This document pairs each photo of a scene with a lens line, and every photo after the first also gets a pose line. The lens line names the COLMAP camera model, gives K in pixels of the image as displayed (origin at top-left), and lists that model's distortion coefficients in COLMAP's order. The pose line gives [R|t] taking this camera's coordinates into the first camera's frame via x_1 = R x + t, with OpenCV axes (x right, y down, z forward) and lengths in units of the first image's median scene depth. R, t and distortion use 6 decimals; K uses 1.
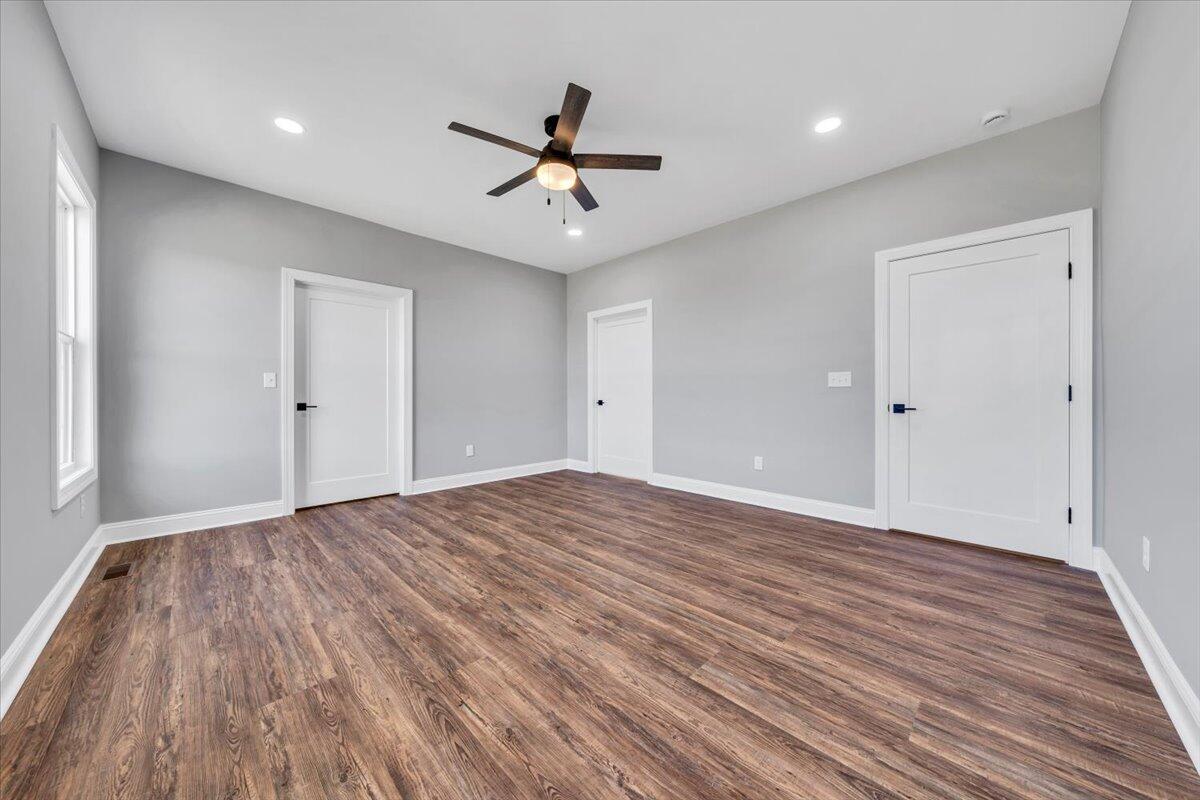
lens RADIAL K [[403.9, 0, 600.0], [0, 403.9, 400.0], [0, 0, 1]] dist [-0.003771, -0.000008]
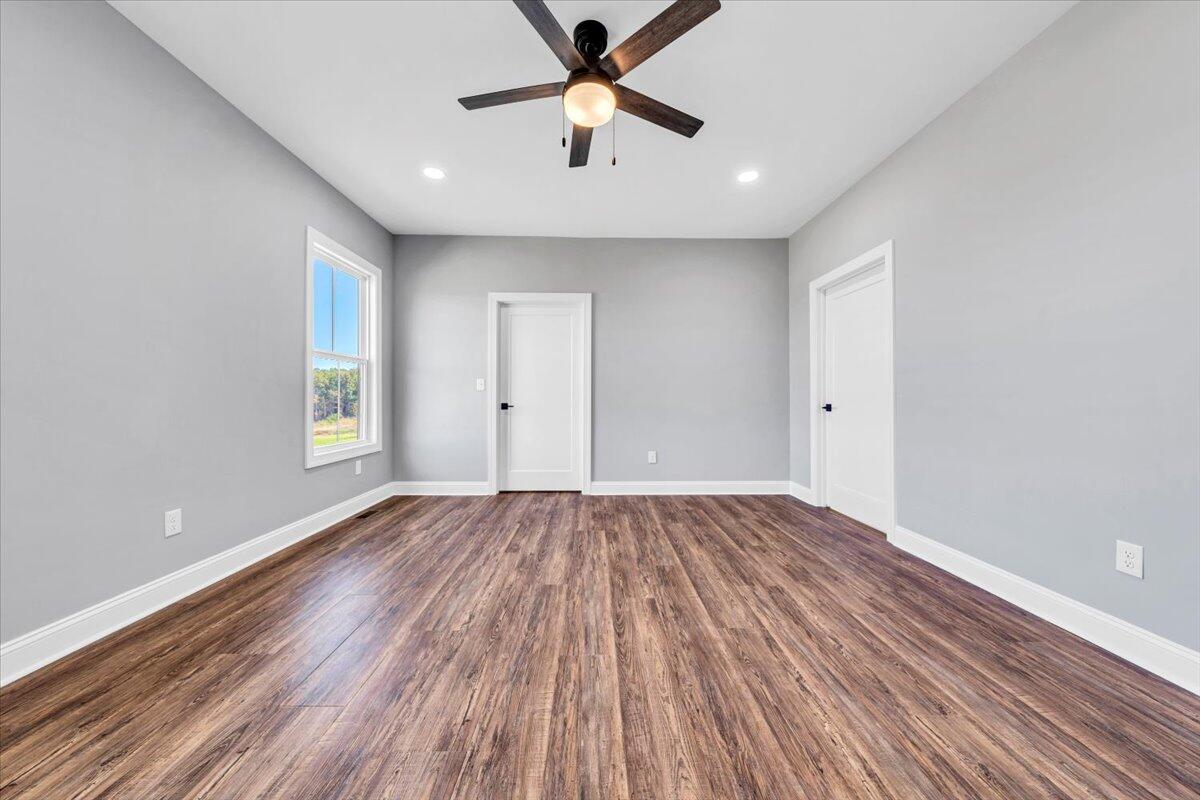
lens RADIAL K [[403.9, 0, 600.0], [0, 403.9, 400.0], [0, 0, 1]] dist [-0.003771, -0.000008]
pose [[0.722876, 0.006513, -0.690947, 0.340554], [-0.009337, 0.999956, -0.000342, -0.005209], [0.690915, 0.006698, 0.722905, 0.379034]]
